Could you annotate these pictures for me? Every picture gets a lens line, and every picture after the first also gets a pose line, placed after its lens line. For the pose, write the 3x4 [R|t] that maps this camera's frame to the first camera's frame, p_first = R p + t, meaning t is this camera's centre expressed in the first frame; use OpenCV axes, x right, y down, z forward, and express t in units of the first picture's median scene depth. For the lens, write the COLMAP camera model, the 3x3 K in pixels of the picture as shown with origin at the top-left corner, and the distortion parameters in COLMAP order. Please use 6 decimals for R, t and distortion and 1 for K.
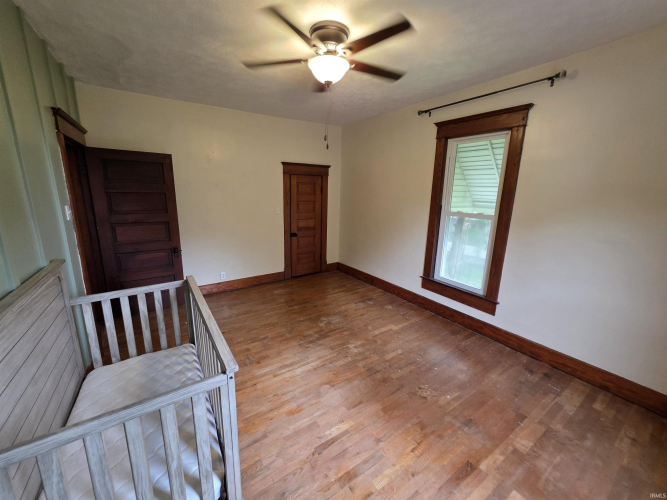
lens RADIAL K [[266.4, 0, 332.6], [0, 266.4, 248.5], [0, 0, 1]] dist [0.001596, -0.000522]
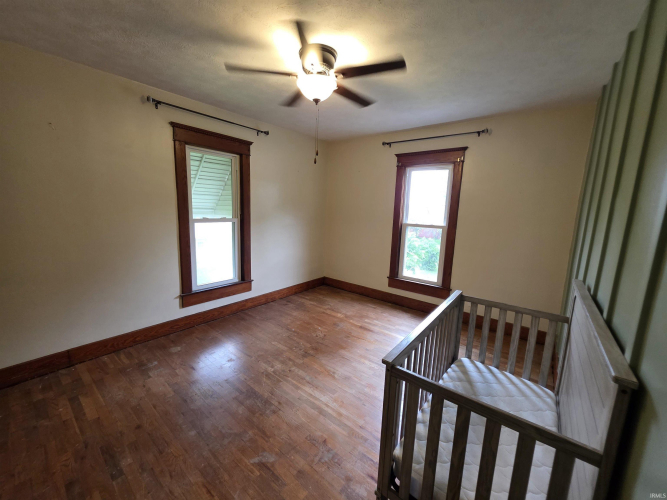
lens RADIAL K [[266.4, 0, 333.2], [0, 266.4, 246.4], [0, 0, 1]] dist [0.001596, -0.000522]
pose [[-0.309869, -0.171461, 0.935191, -0.769902], [0.168608, 0.958105, 0.231529, -0.211673], [-0.935710, 0.229424, -0.267977, 0.936283]]
